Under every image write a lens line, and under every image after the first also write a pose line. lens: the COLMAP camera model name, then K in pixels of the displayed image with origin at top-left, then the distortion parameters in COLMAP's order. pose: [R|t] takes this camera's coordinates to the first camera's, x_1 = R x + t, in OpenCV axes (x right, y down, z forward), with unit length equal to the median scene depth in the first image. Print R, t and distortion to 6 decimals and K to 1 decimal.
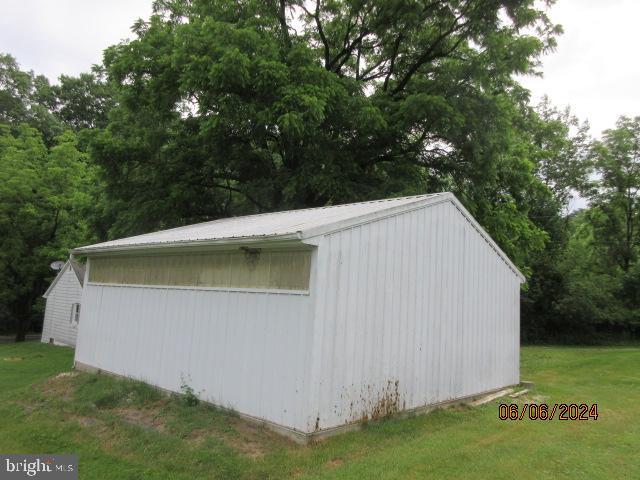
lens RADIAL K [[493.3, 0, 320.0], [0, 493.3, 240.0], [0, 0, 1]] dist [0.010899, 0.003891]
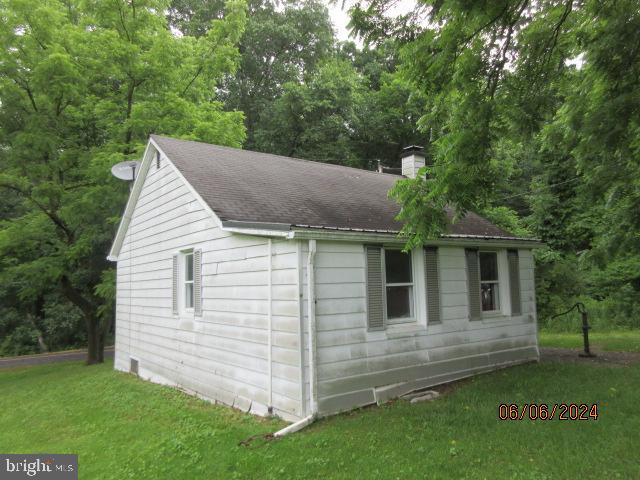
lens RADIAL K [[493.3, 0, 320.0], [0, 493.3, 240.0], [0, 0, 1]] dist [0.010899, 0.003891]
pose [[0.979892, -0.094288, -0.175845, -0.326724], [0.098159, 0.995080, 0.013429, 0.115473], [0.173713, -0.030420, 0.984326, 0.654038]]
